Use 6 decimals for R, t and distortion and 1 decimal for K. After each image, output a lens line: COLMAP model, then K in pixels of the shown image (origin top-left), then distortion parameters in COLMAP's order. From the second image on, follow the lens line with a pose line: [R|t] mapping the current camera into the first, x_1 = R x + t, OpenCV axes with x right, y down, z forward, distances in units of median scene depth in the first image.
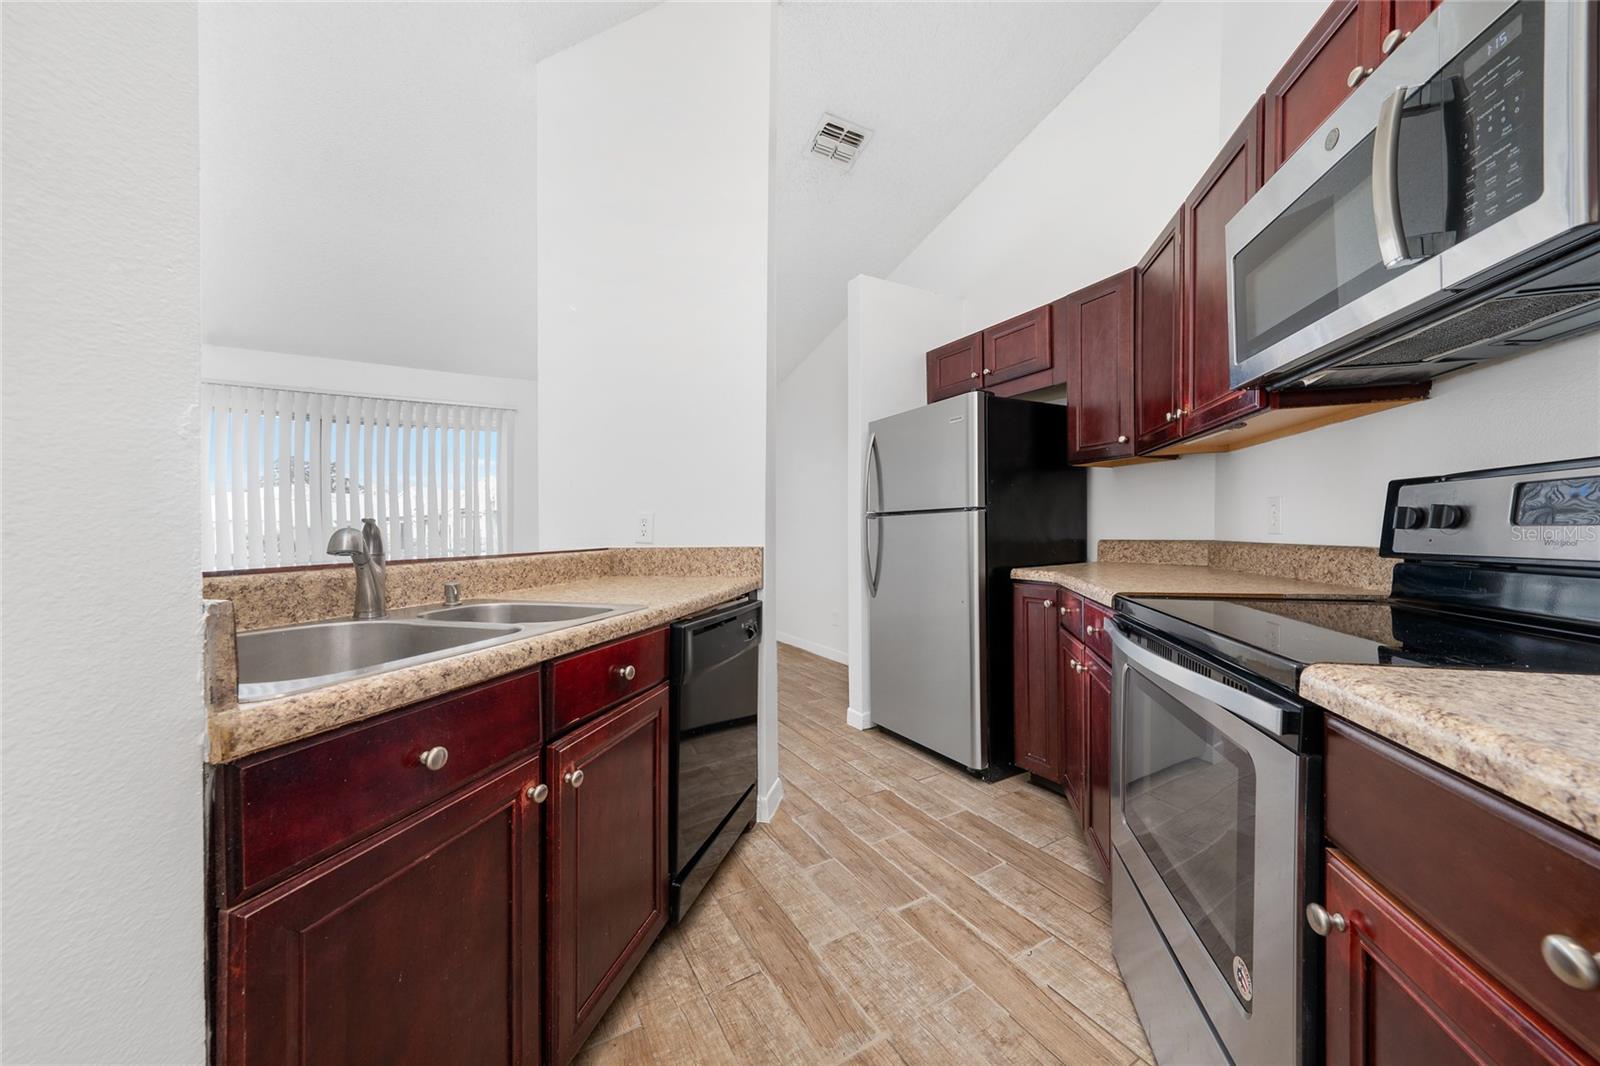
lens RADIAL K [[557.5, 0, 800.2], [0, 557.5, 539.1], [0, 0, 1]] dist [-0.000692, 0.000102]
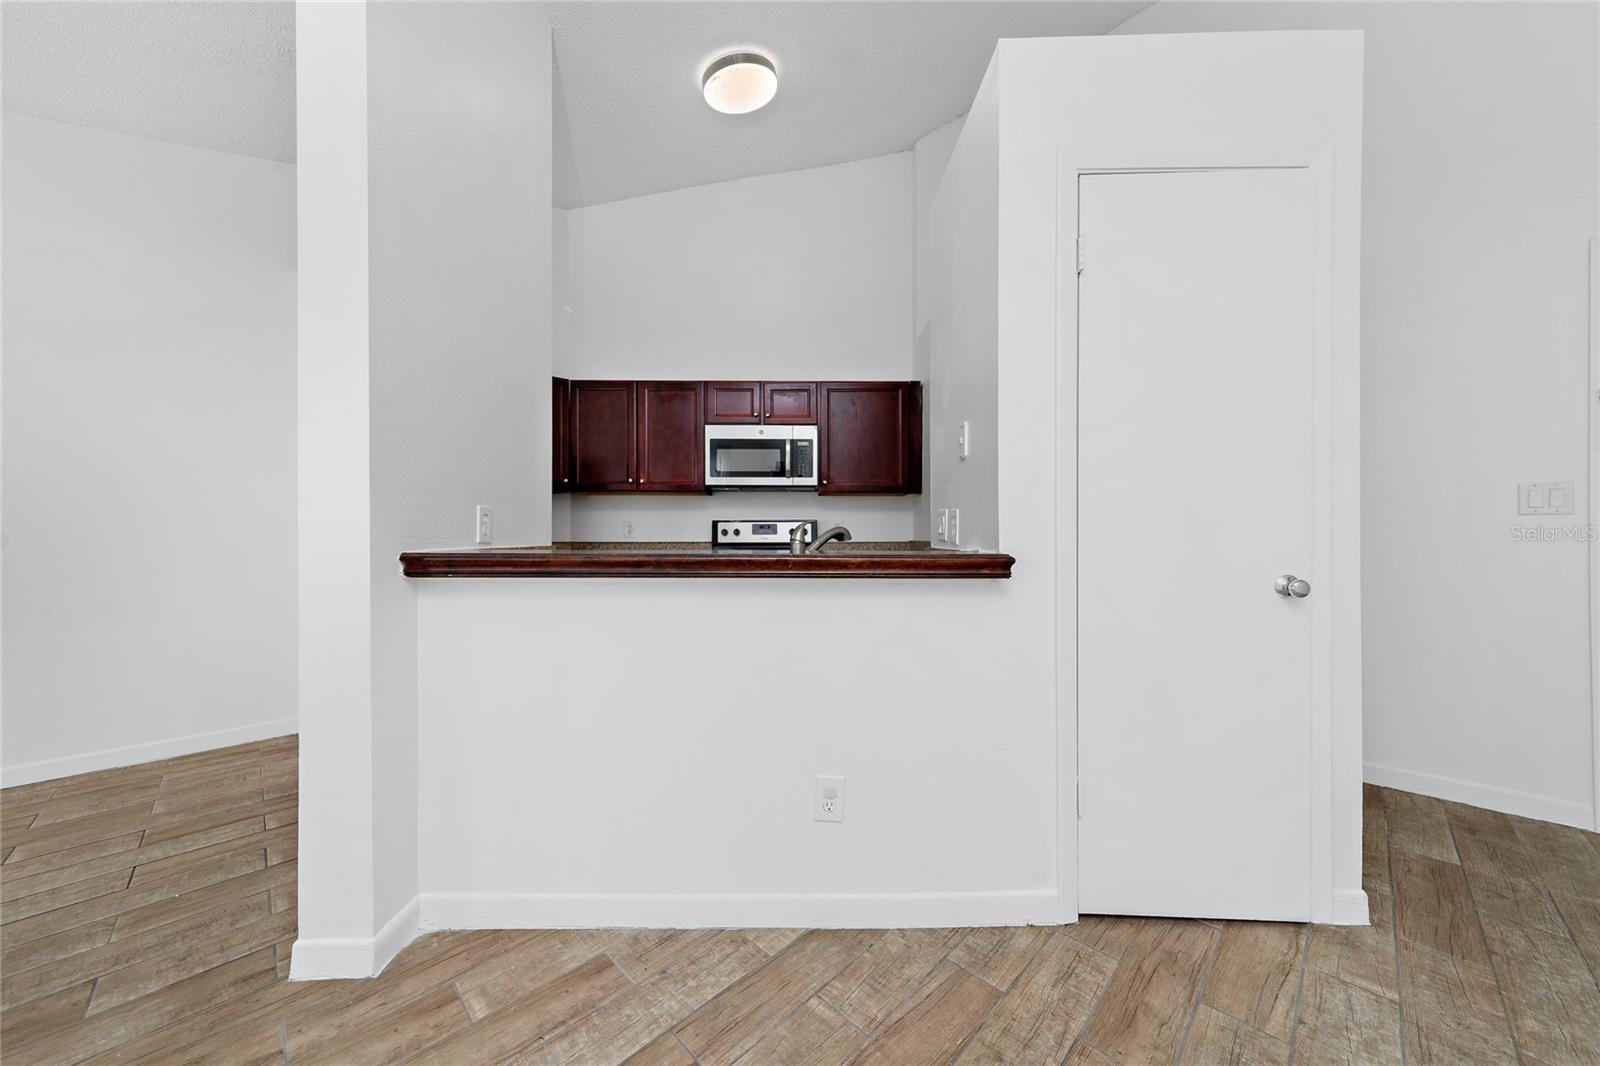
lens RADIAL K [[553.9, 0, 800.9], [0, 553.9, 537.7], [0, 0, 1]] dist [0.001124, 0.001953]
pose [[-0.258177, -0.000172, 0.966098, -1.776673], [0.016758, 0.999849, 0.004656, -0.008756], [-0.965952, 0.017392, -0.258135, 1.093473]]
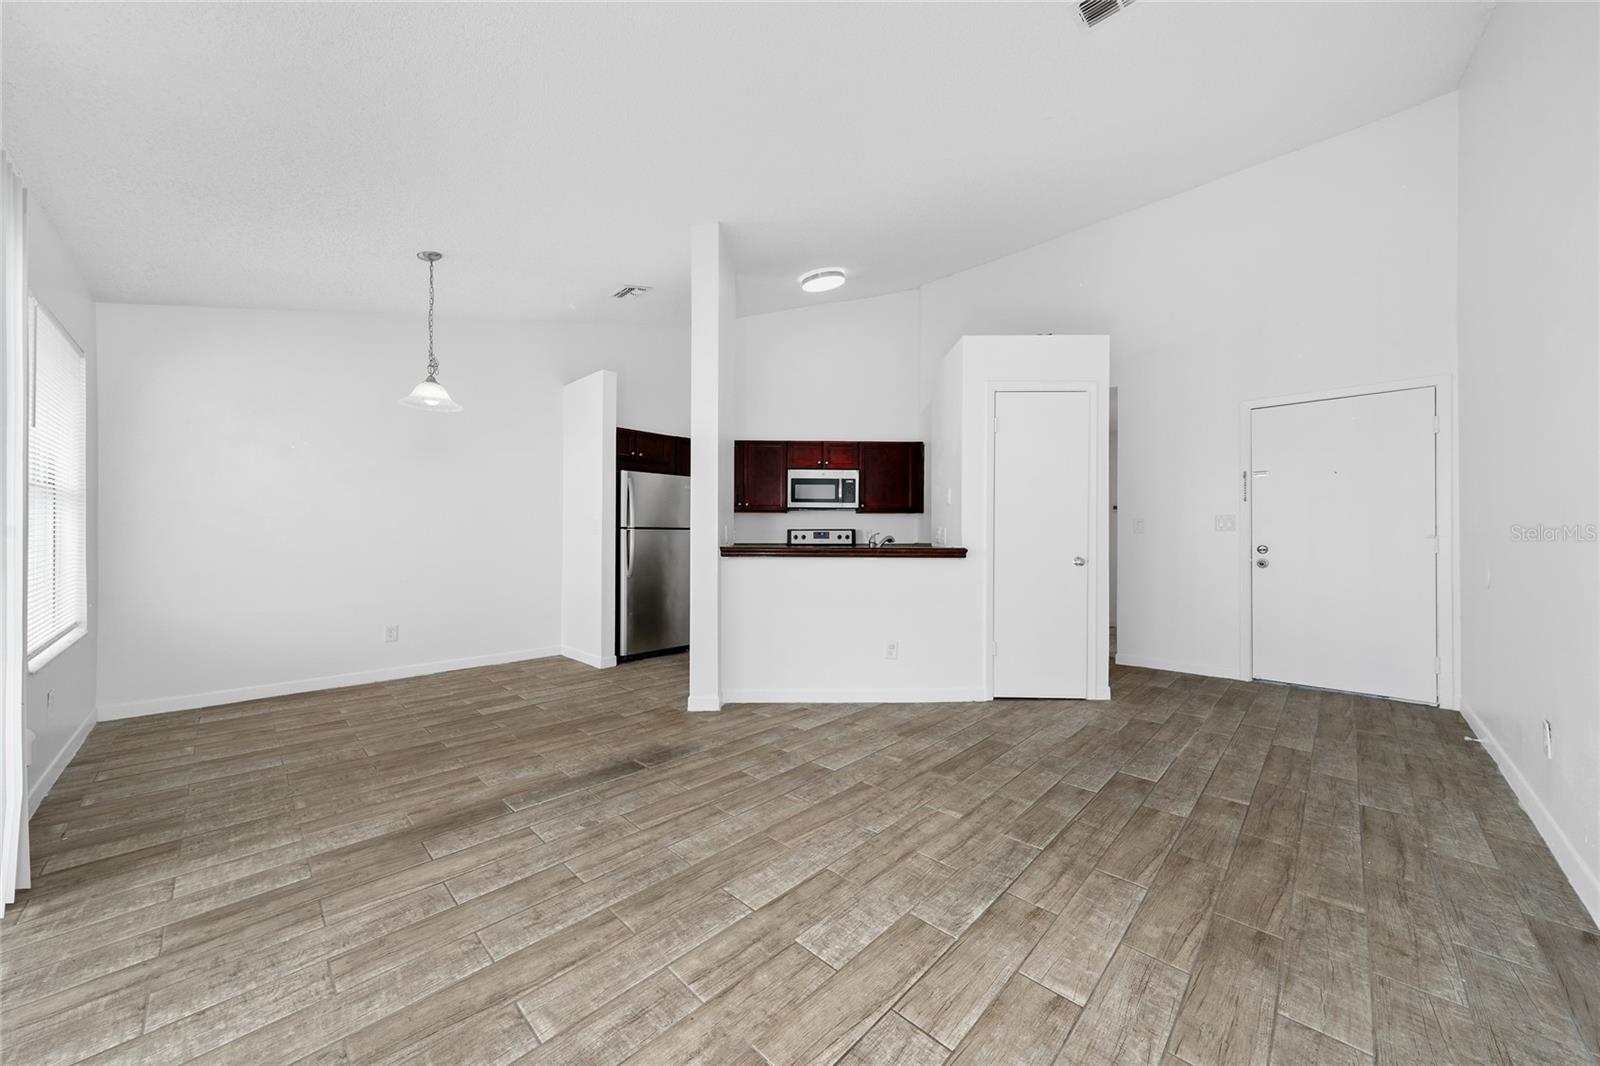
lens RADIAL K [[557.5, 0, 800.2], [0, 557.5, 539.1], [0, 0, 1]] dist [-0.000692, 0.000102]
pose [[-0.272300, 0.000266, 0.962212, -3.067279], [0.013061, 0.999909, 0.003420, -0.027073], [-0.962124, 0.013498, -0.272279, 1.839737]]
